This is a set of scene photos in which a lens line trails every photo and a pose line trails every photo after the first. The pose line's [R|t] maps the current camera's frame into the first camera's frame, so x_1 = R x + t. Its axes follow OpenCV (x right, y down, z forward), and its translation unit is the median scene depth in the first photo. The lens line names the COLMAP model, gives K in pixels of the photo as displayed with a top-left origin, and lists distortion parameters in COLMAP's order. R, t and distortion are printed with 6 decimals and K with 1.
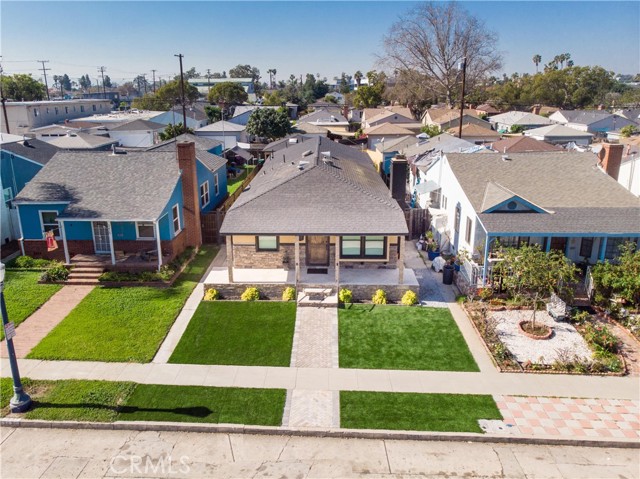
lens RADIAL K [[491.0, 0, 314.6], [0, 491.0, 241.4], [0, 0, 1]] dist [0.012498, -0.000912]
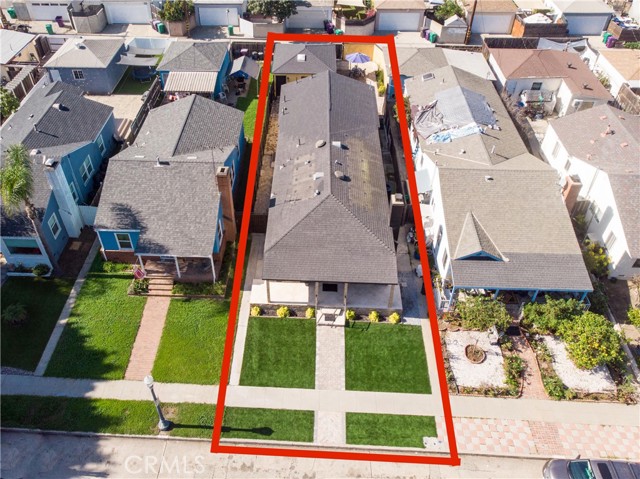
lens RADIAL K [[491.0, 0, 309.0], [0, 491.0, 256.5], [0, 0, 1]] dist [0.012498, -0.000912]
pose [[0.999926, 0.011464, 0.004122, -0.065217], [-0.012095, 0.893581, 0.448739, -0.686321], [0.001461, -0.448756, 0.893653, -0.201456]]
